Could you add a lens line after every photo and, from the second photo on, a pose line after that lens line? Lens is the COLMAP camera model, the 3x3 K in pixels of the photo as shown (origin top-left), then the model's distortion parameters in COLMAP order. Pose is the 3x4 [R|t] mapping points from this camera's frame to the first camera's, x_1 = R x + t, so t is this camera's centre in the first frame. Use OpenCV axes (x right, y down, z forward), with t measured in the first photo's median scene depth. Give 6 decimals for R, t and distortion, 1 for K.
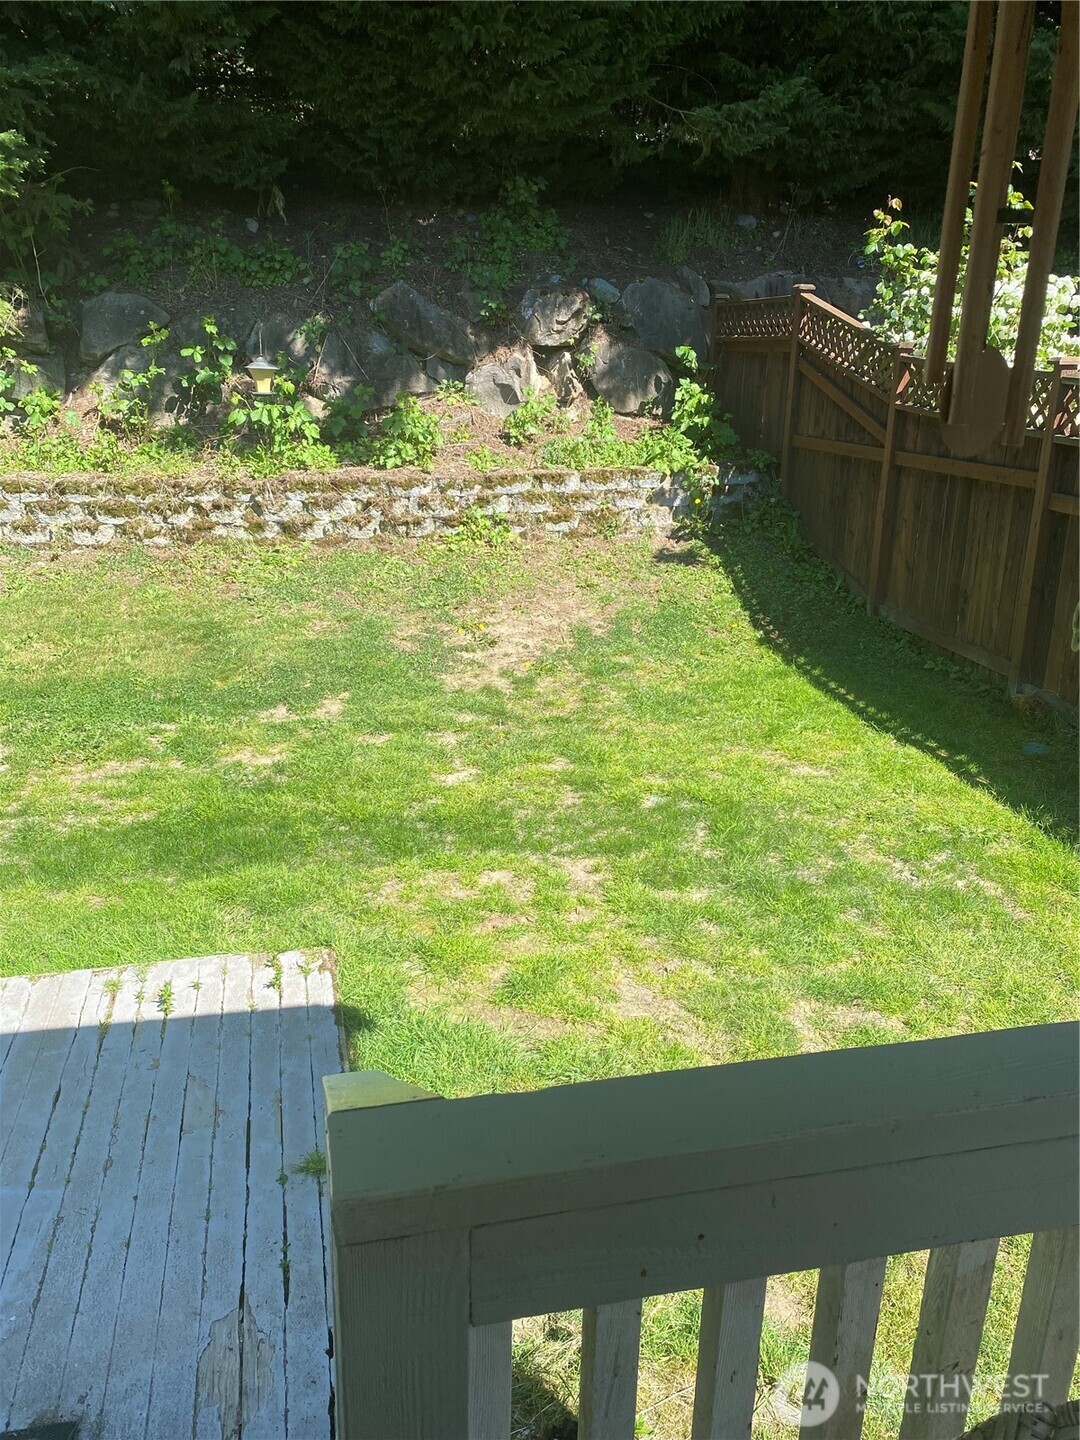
lens RADIAL K [[1112.6, 0, 525.1], [0, 1112.6, 712.1], [0, 0, 1]] dist [0.095394, -0.173582]
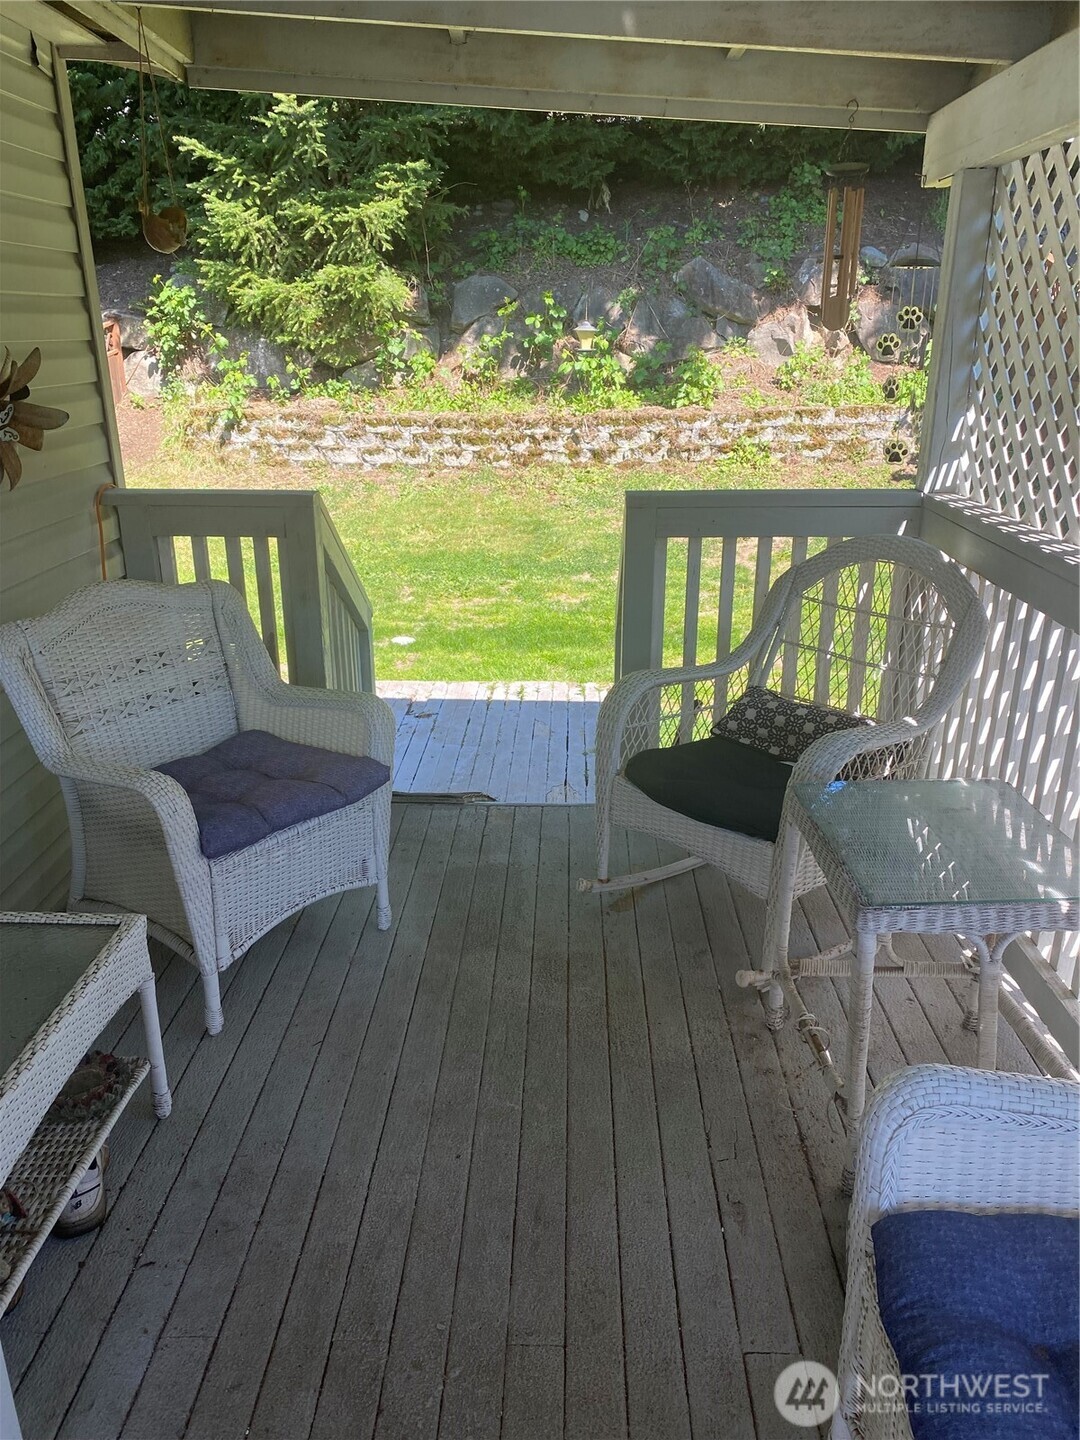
lens RADIAL K [[1112.6, 0, 525.1], [0, 1112.6, 712.1], [0, 0, 1]] dist [0.095394, -0.173582]
pose [[0.965973, 0.062010, -0.251099, 0.051041], [-0.055516, 0.997917, 0.032869, 0.094786], [0.252614, -0.017811, 0.967403, -0.279526]]
